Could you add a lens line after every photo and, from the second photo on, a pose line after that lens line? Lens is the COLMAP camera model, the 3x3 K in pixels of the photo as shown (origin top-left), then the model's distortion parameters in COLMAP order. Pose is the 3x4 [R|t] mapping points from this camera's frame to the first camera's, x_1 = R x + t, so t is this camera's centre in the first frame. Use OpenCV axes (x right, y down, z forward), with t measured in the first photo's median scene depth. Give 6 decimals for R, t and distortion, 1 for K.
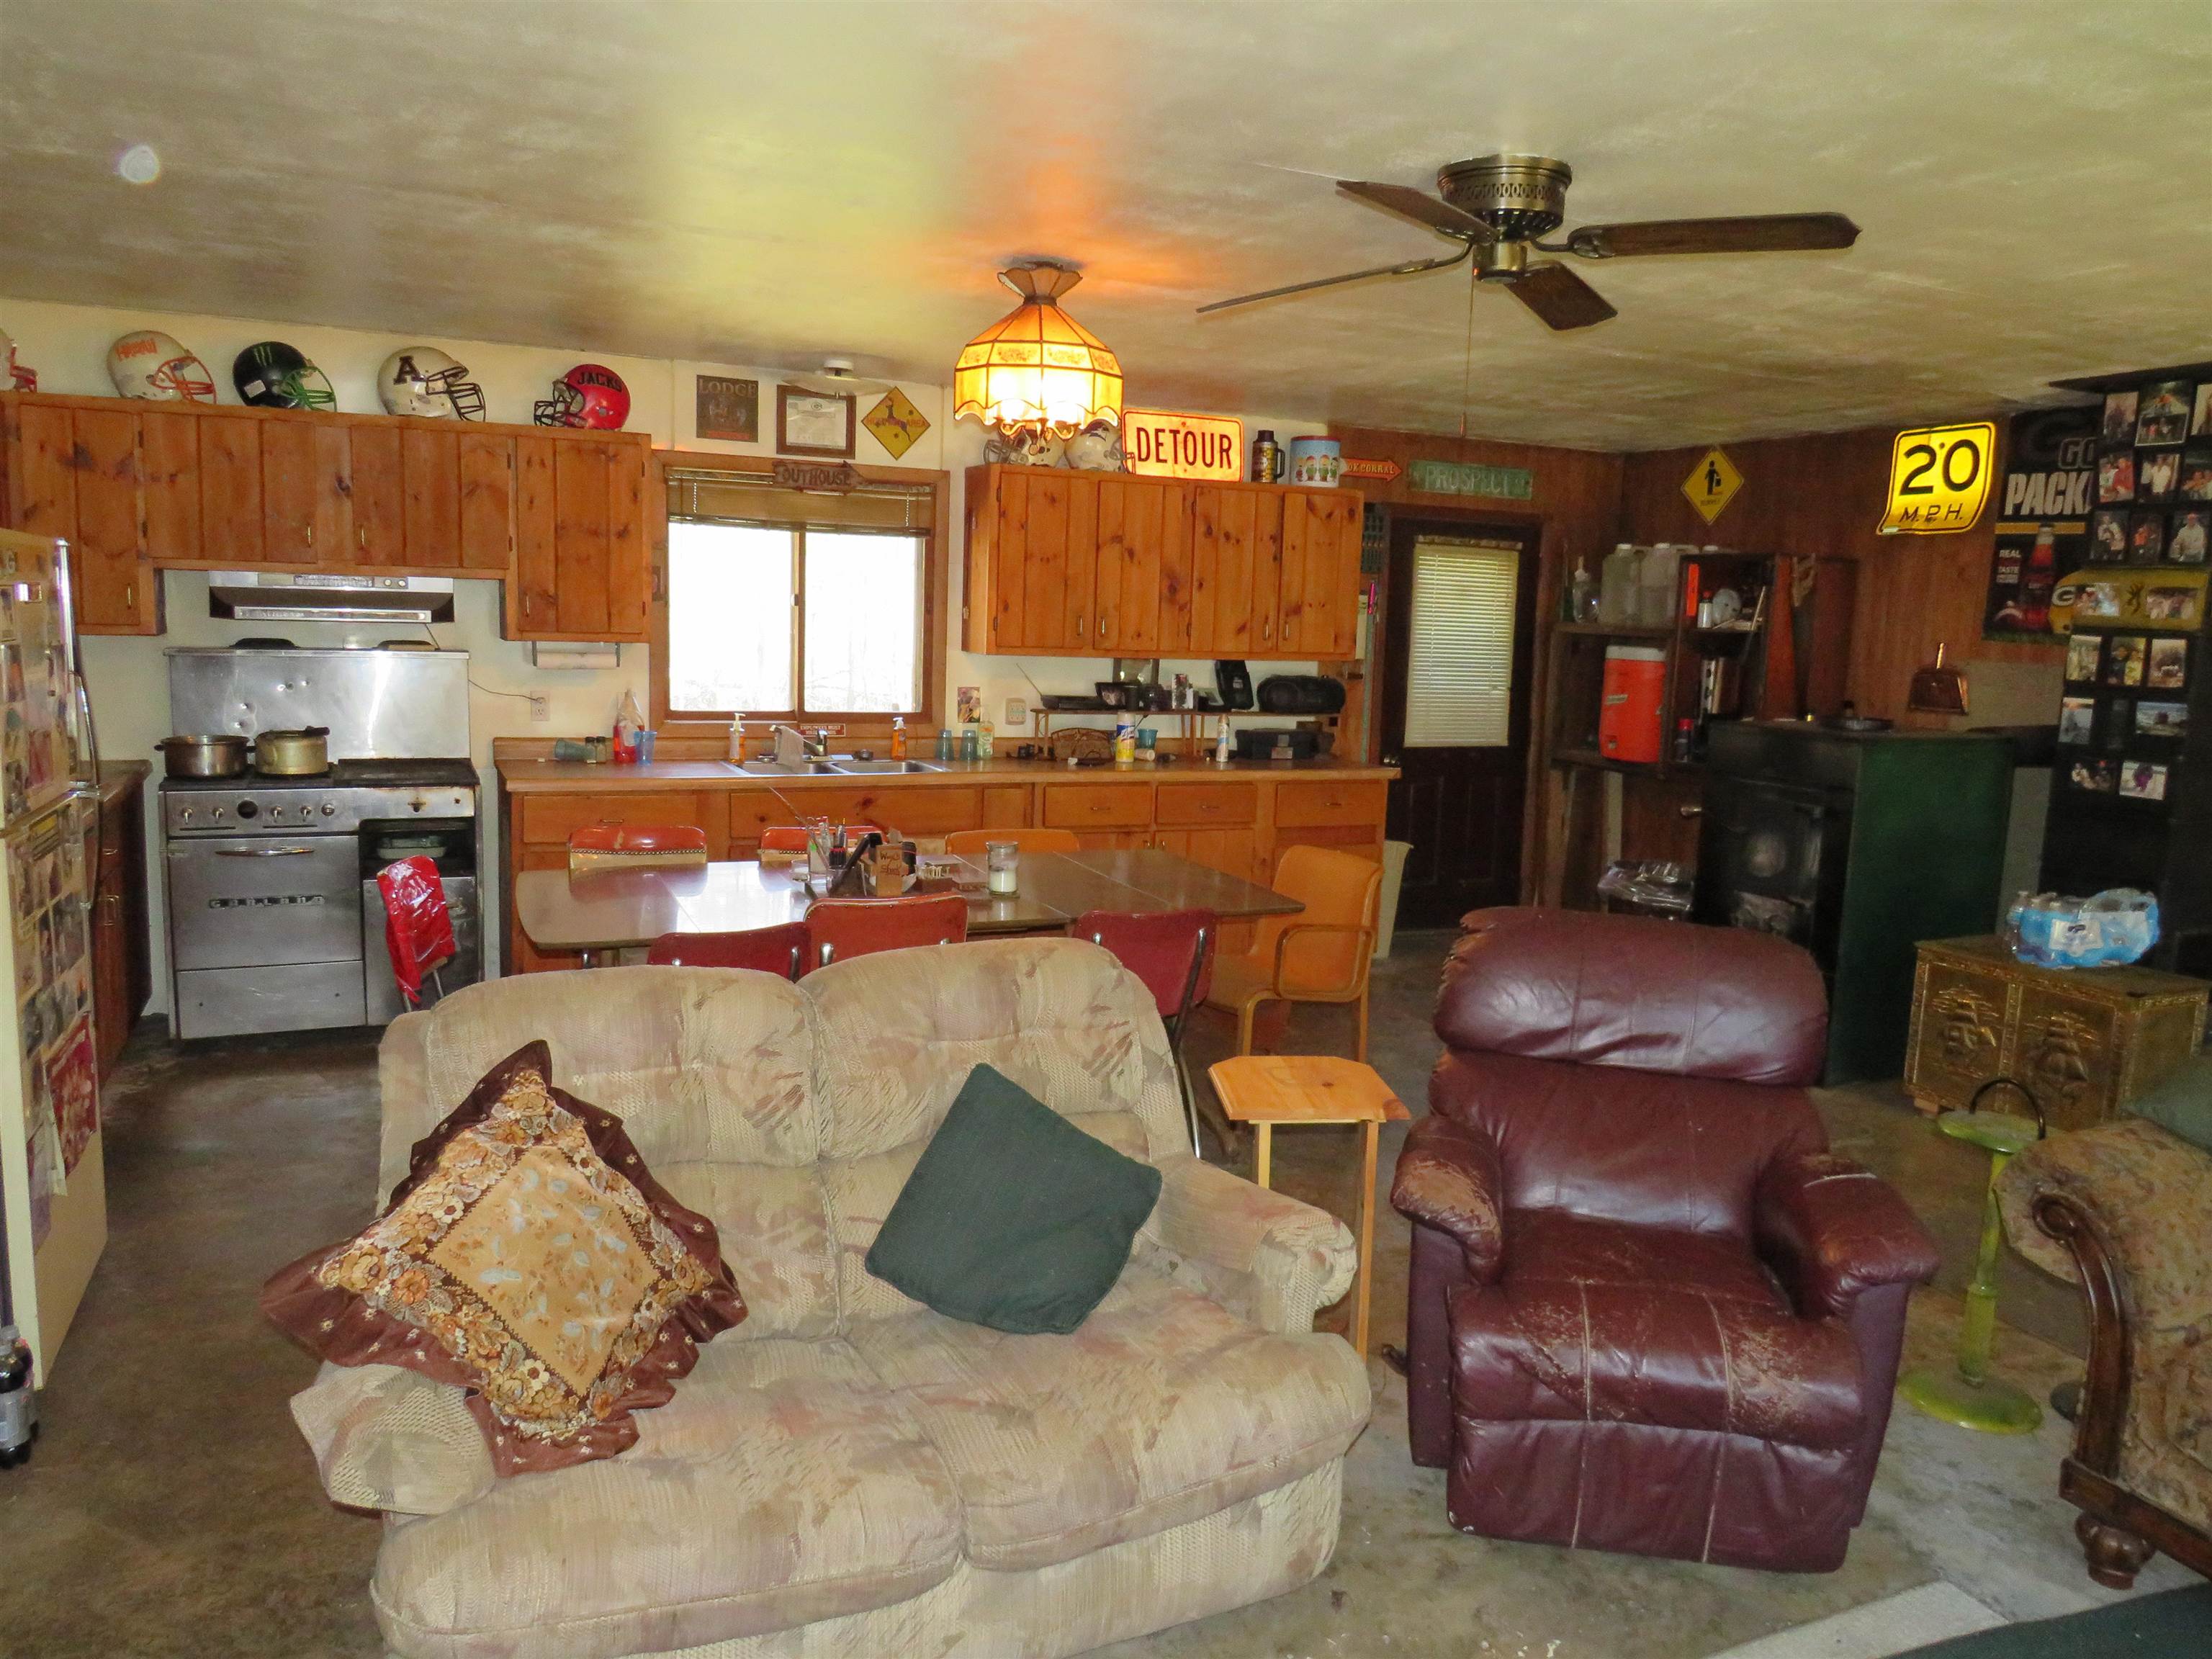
lens RADIAL K [[1578.9, 0, 1106.0], [0, 1578.9, 829.5], [0, 0, 1]] dist [-0.033279, 0.008939]
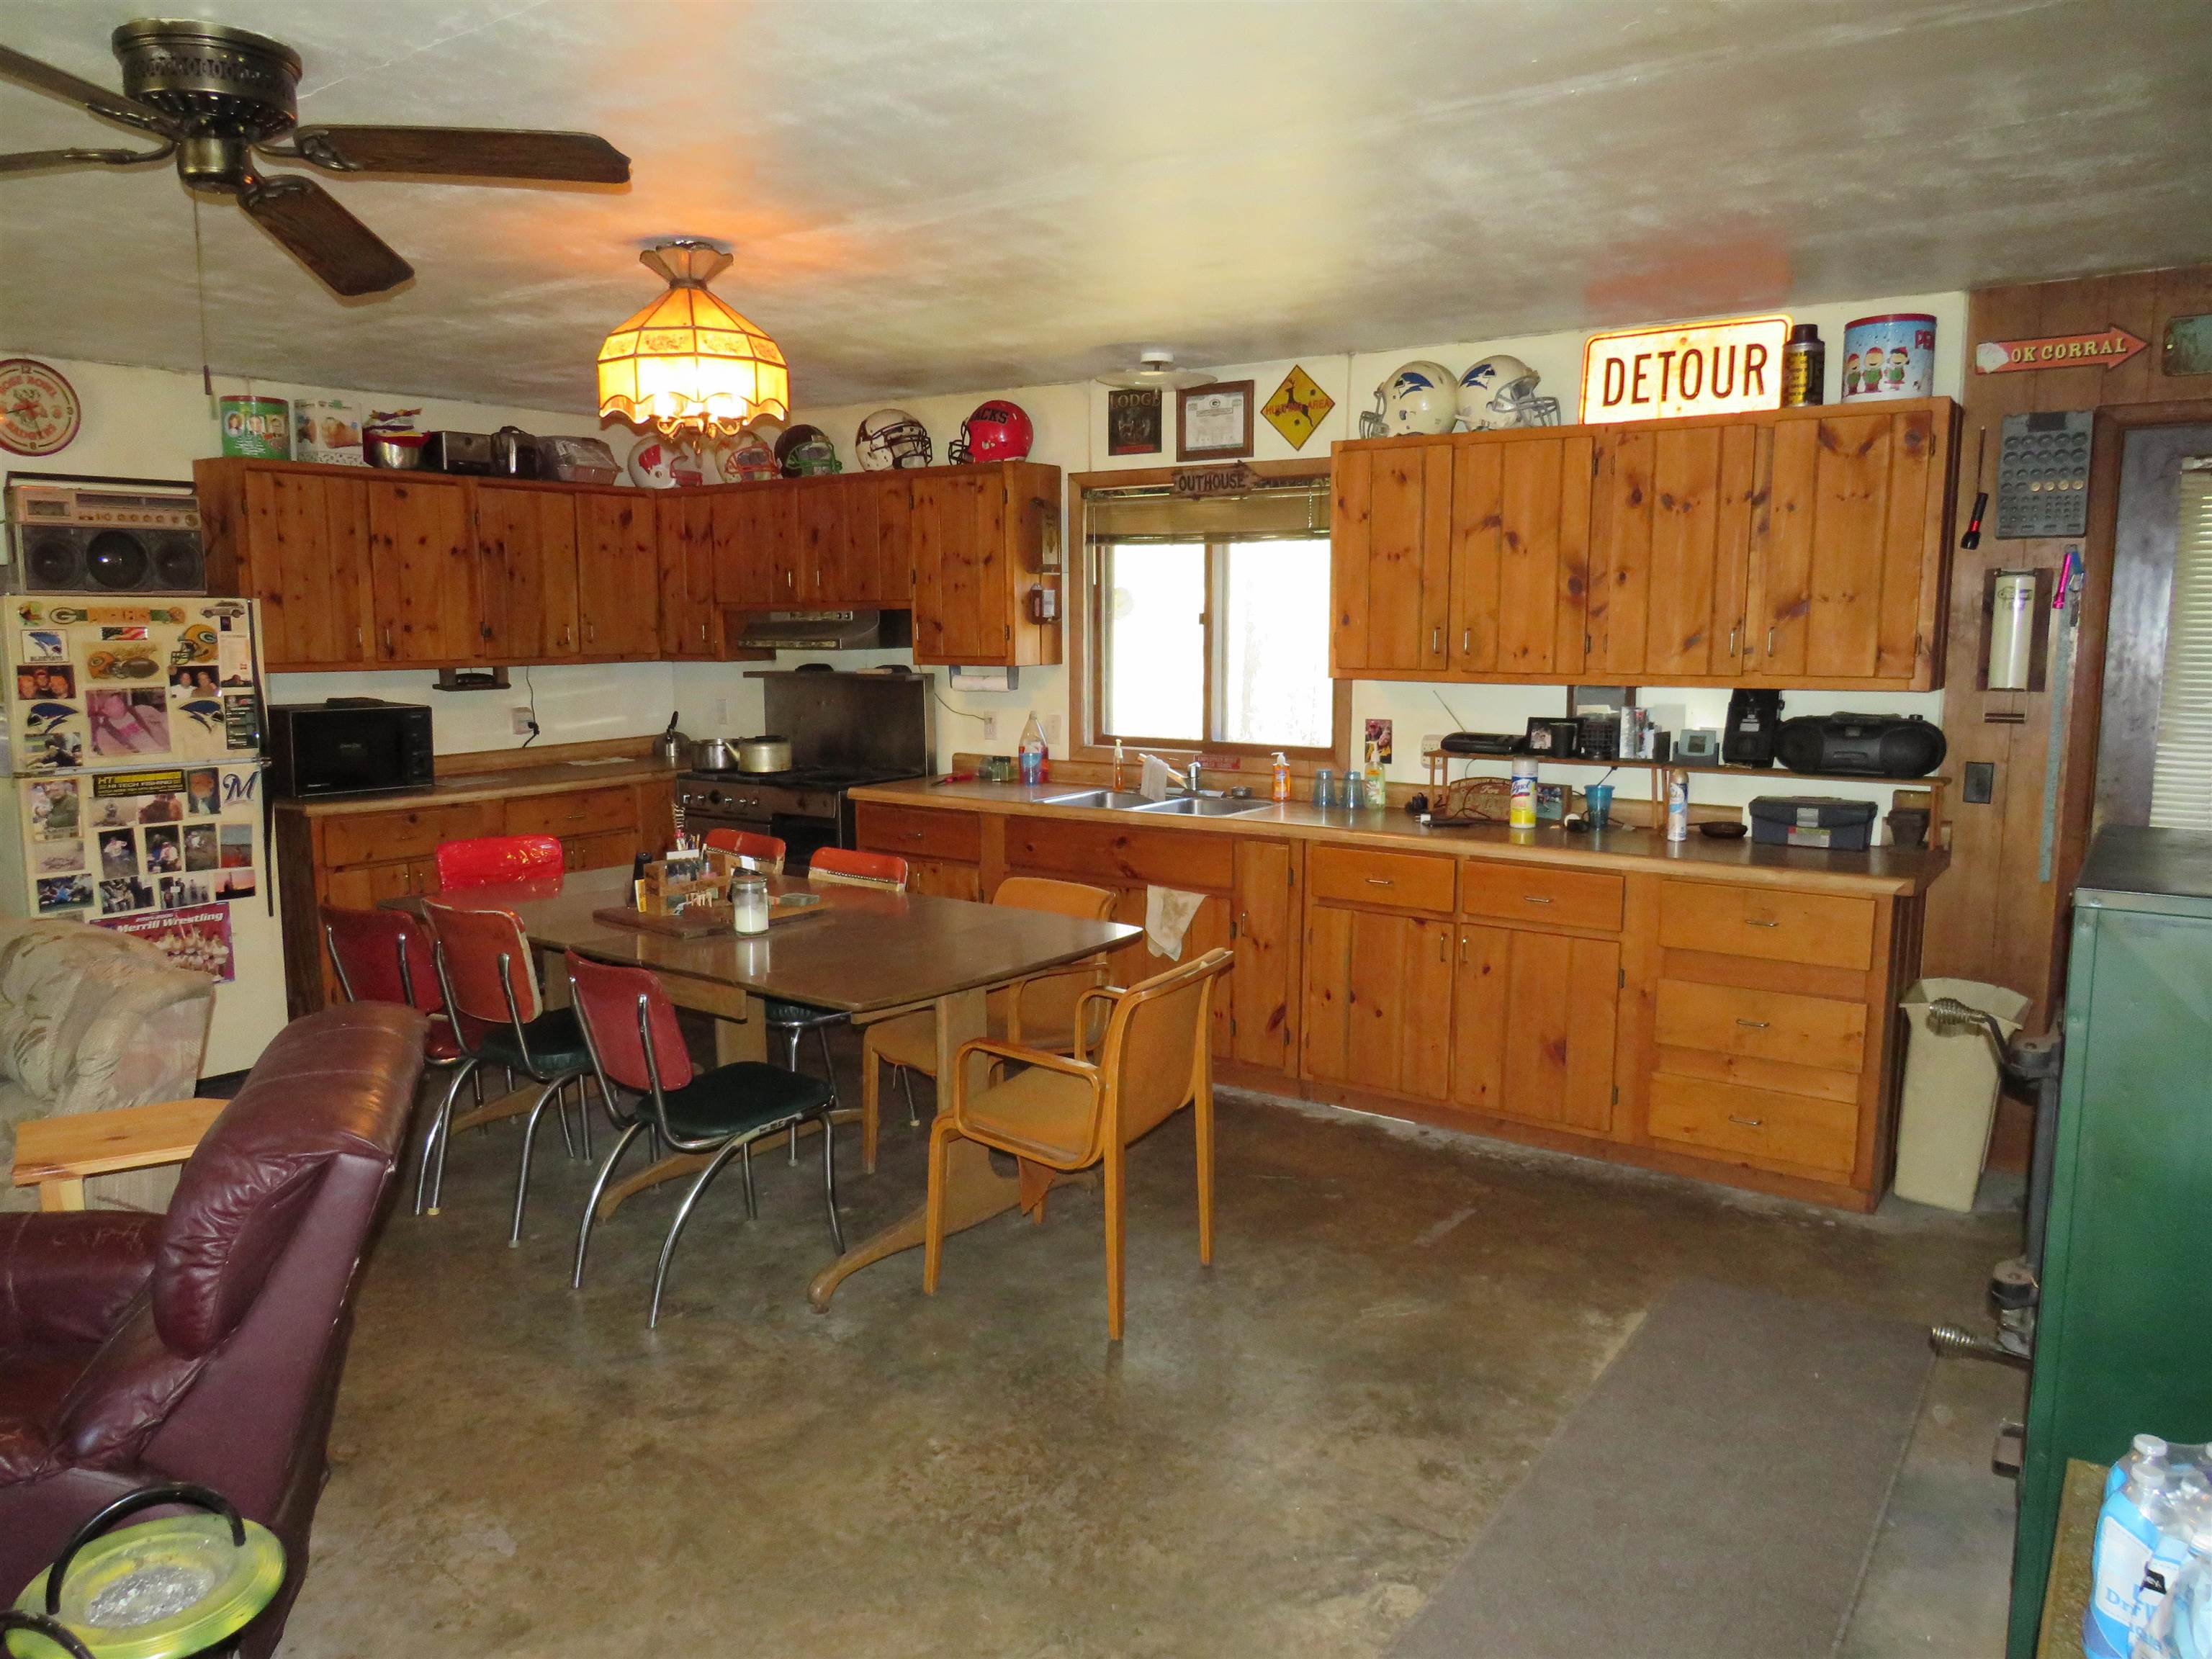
lens RADIAL K [[1578.9, 0, 1106.0], [0, 1578.9, 829.5], [0, 0, 1]] dist [-0.033279, 0.008939]
pose [[0.484298, 0.081910, -0.871060, 0.577978], [-0.101119, 0.994176, 0.037266, -0.052219], [0.869040, 0.070033, 0.489760, 0.507824]]
